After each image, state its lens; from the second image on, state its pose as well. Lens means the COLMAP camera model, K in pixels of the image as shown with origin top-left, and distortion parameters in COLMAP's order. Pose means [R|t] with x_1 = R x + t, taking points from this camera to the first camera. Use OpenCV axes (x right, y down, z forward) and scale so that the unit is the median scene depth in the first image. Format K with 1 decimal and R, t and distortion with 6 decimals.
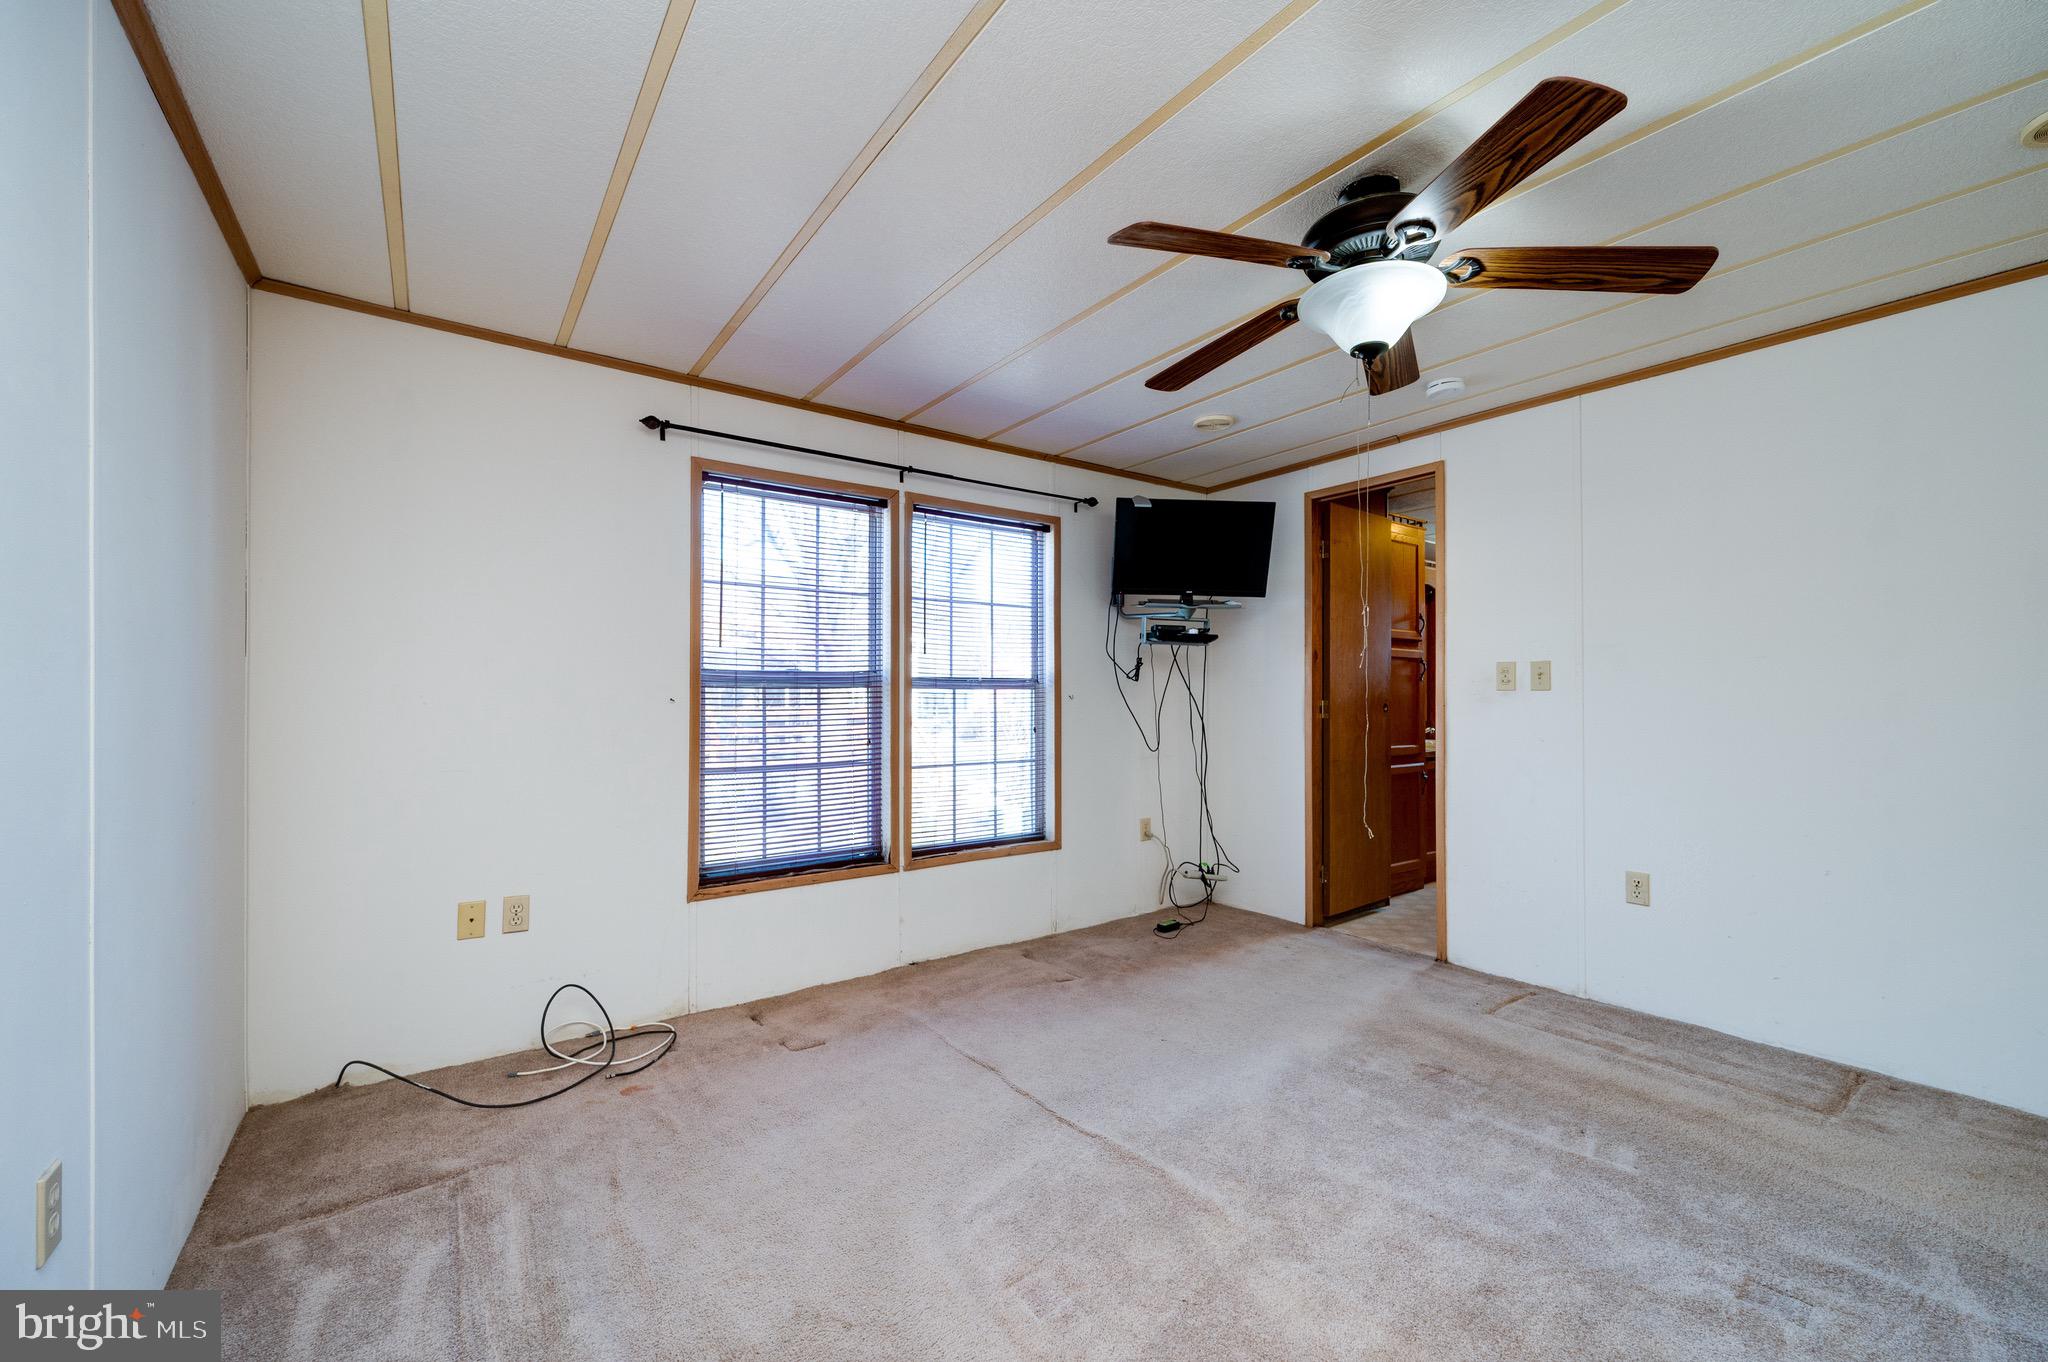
lens RADIAL K [[795.3, 0, 1032.9], [0, 795.3, 696.9], [0, 0, 1]] dist [-0.002969, -0.000189]
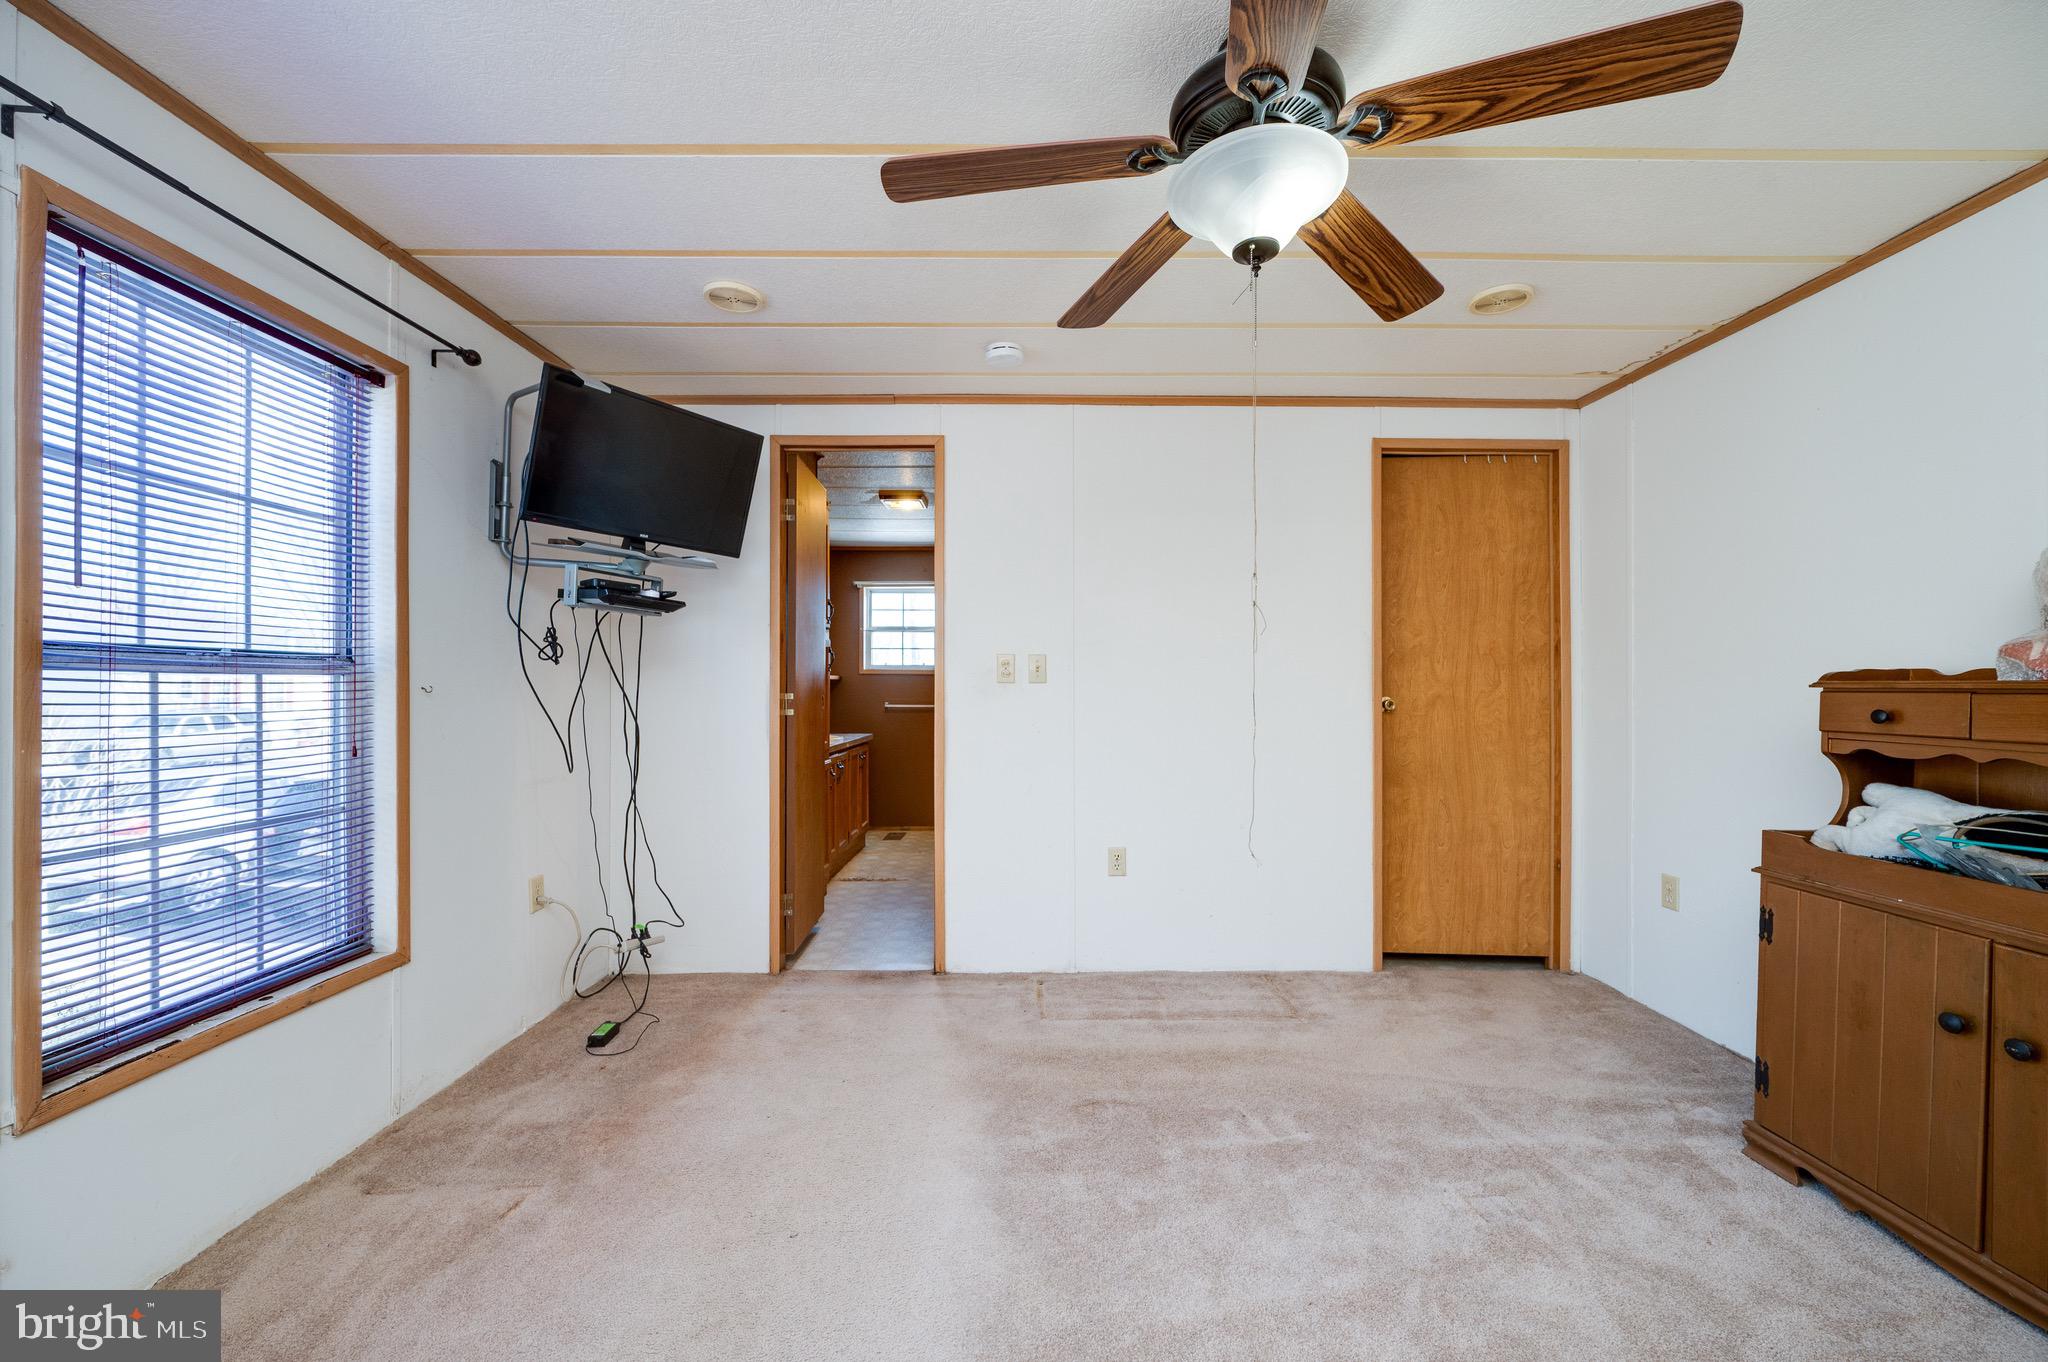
lens RADIAL K [[795.3, 0, 1006.3], [0, 795.3, 687.0], [0, 0, 1]] dist [-0.002969, -0.000189]
pose [[0.595417, 0.001873, 0.803415, -0.174644], [-0.001276, 0.999998, -0.001386, -0.000890], [-0.803416, -0.000199, 0.595418, 0.357190]]
